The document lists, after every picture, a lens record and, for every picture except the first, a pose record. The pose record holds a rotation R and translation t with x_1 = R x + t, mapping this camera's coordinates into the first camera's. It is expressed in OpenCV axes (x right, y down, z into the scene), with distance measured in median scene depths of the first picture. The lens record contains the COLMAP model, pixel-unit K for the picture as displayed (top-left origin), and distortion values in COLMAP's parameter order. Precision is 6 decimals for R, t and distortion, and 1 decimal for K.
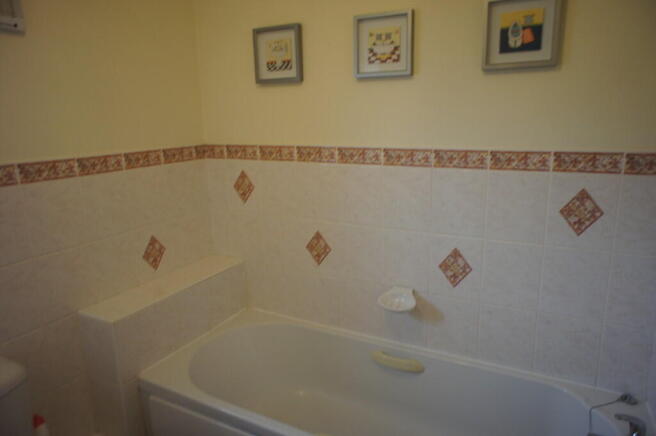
lens RADIAL K [[455.0, 0, 328.0], [0, 455.0, 218.0], [0, 0, 1]] dist [0.036841, 0.003836]
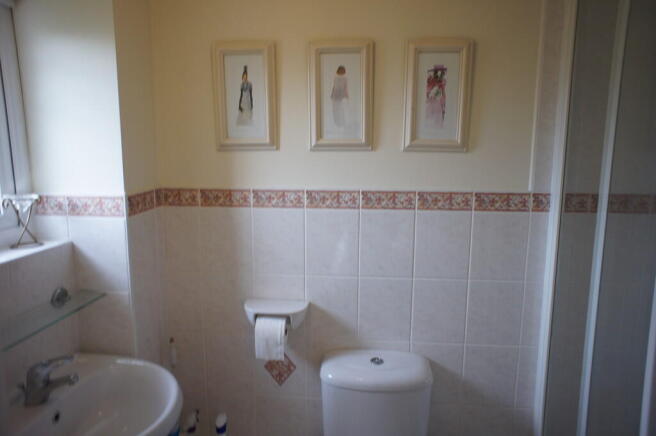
lens RADIAL K [[469.4, 0, 328.5], [0, 469.4, 230.6], [0, 0, 1]] dist [-0.056948, -0.001126]
pose [[0.914912, -0.046262, 0.400994, -0.266499], [0.070709, 0.996418, -0.046377, -0.028277], [-0.397412, 0.070784, 0.914906, 0.142381]]
